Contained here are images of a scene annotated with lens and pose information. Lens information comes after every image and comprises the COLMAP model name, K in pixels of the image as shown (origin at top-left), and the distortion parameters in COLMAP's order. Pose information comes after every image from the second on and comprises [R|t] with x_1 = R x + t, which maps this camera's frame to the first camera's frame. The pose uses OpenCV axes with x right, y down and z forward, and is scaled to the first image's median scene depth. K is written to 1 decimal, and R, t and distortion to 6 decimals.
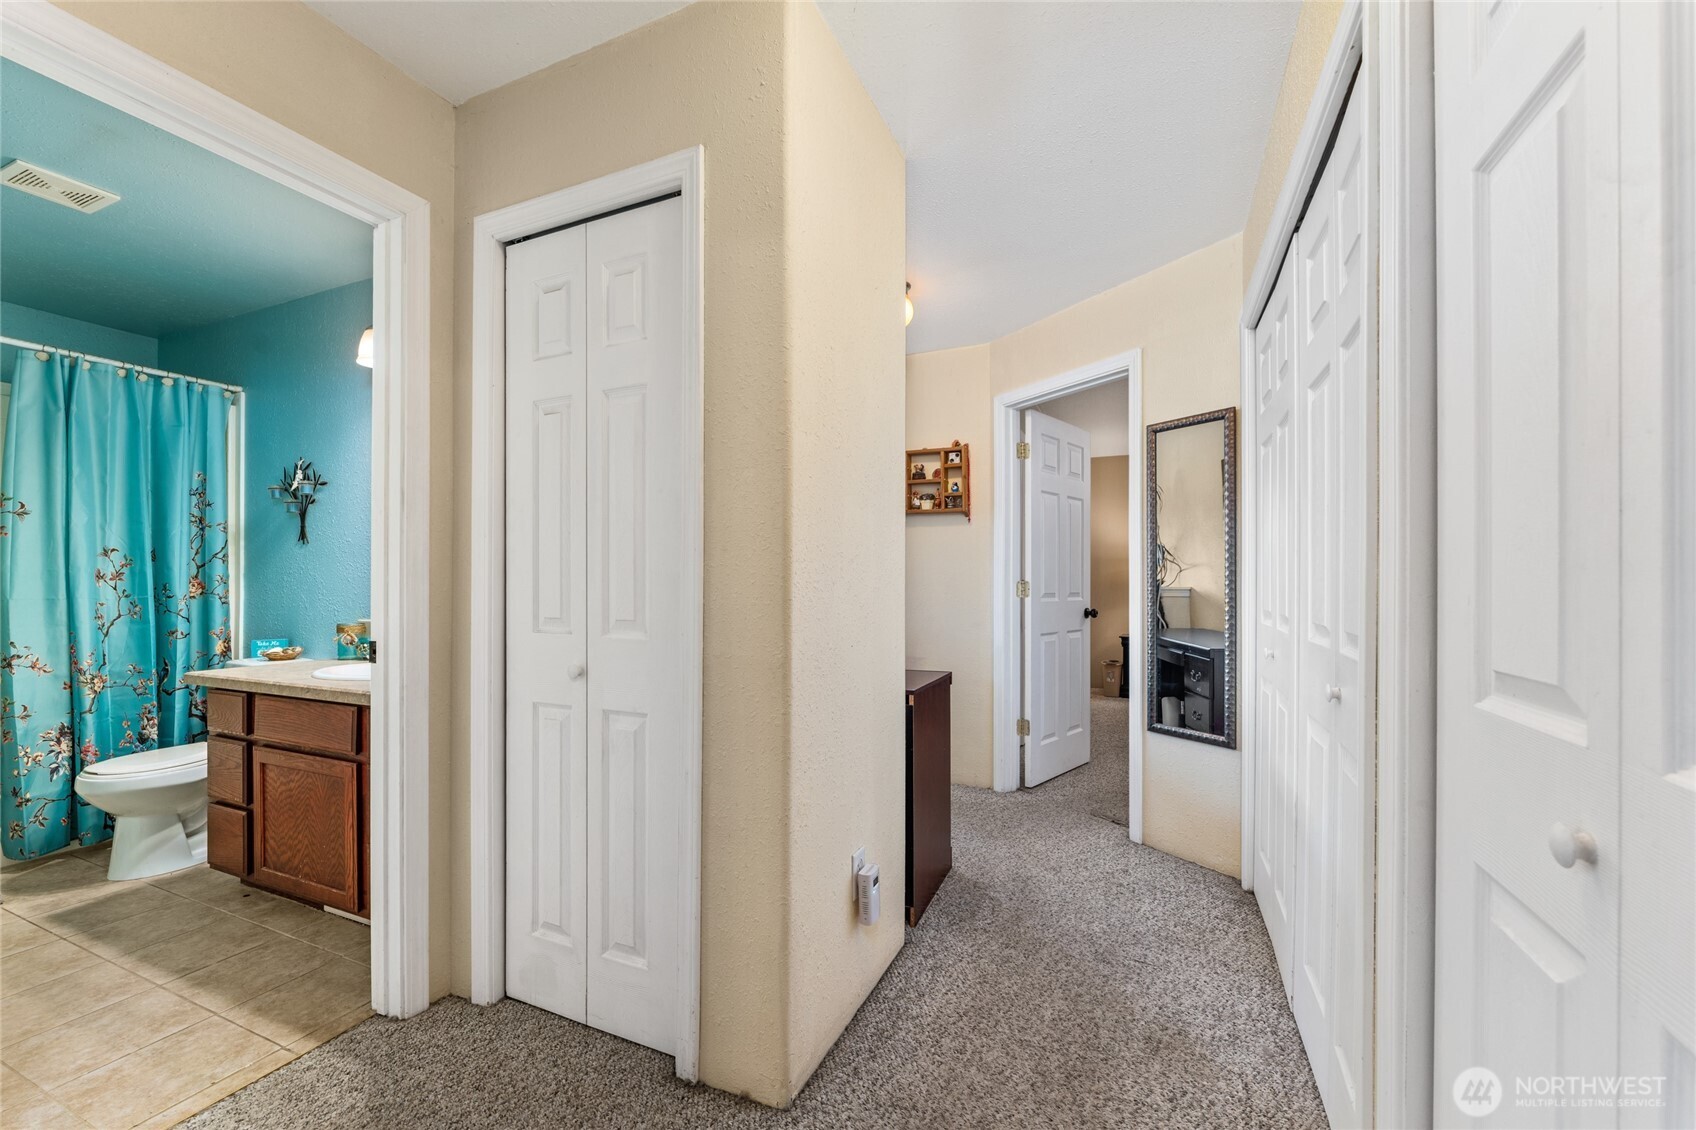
lens RADIAL K [[678.2, 0, 831.3], [0, 678.2, 577.6], [0, 0, 1]] dist [-0.002796, 0.001405]
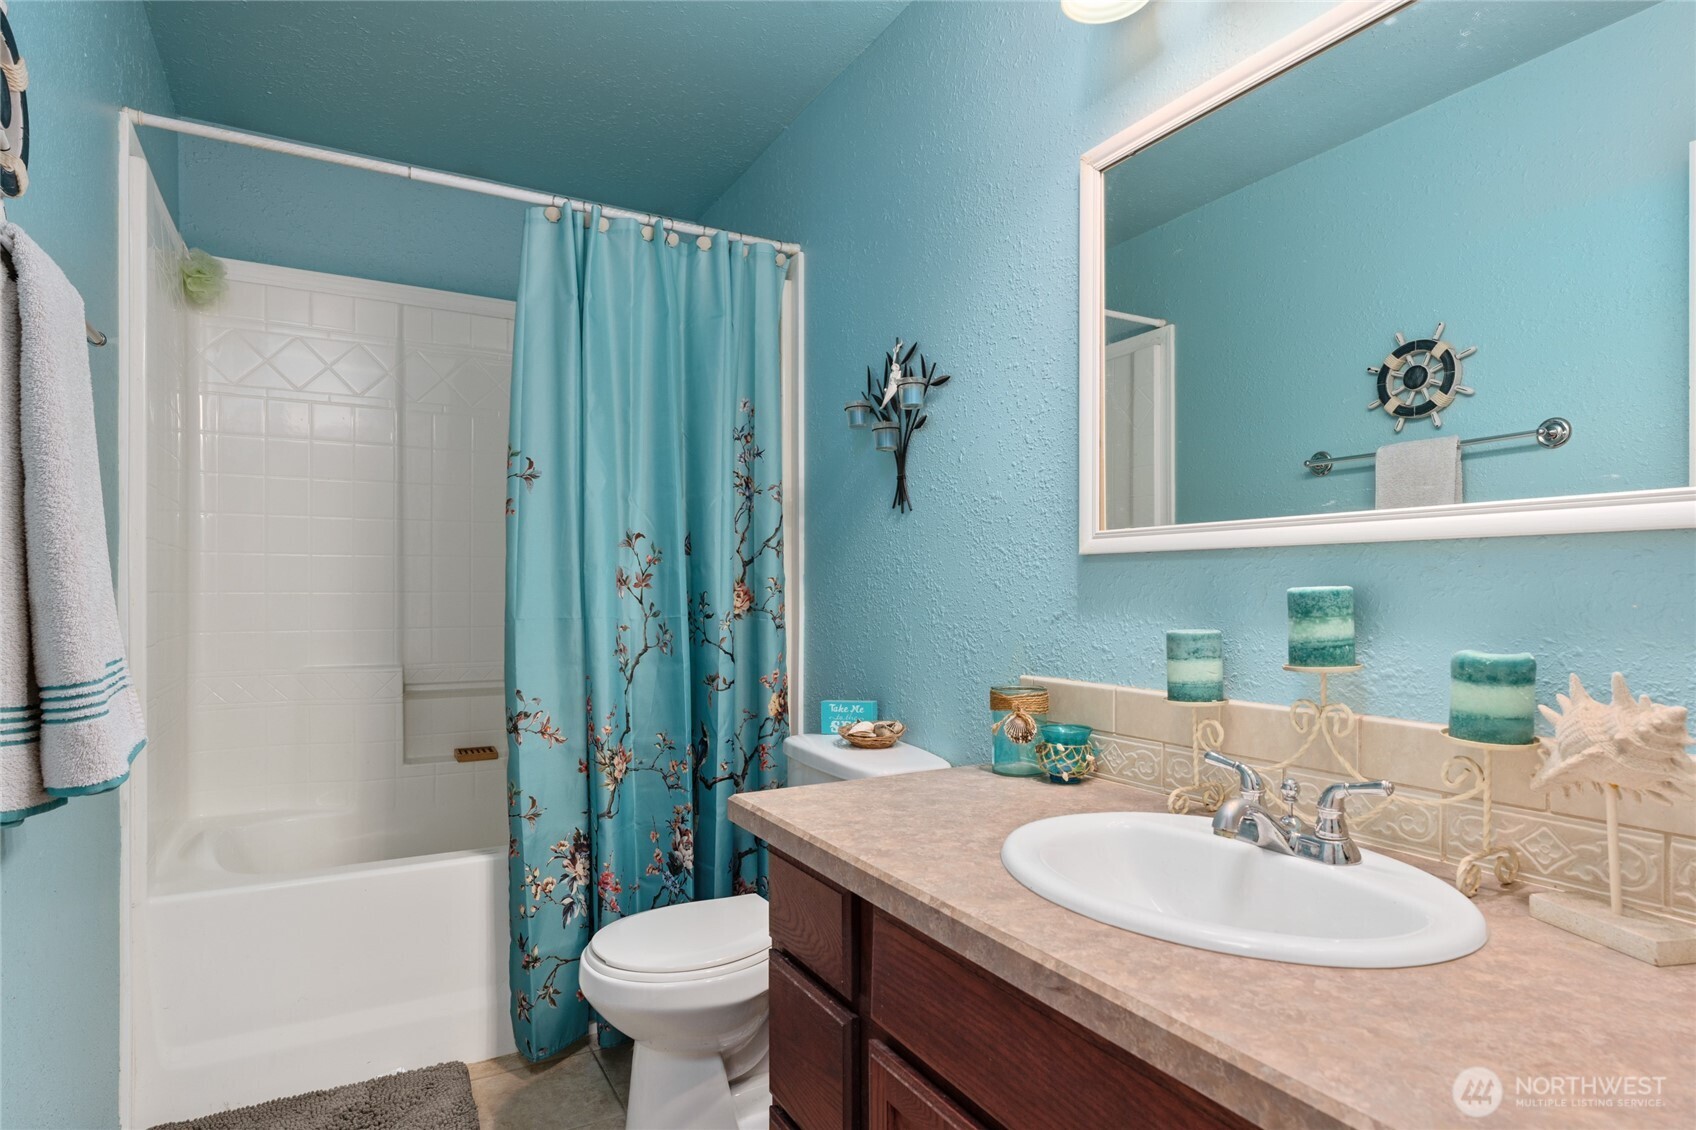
lens RADIAL K [[918.2, 0, 850.6], [0, 918.2, 570.3], [0, 0, 1]] dist [0.025383, 0.000110]
pose [[0.809057, -0.015382, -0.587528, -0.437469], [0.006811, 0.999836, -0.016798, 0.003771], [0.587690, 0.009589, 0.809029, 0.457154]]
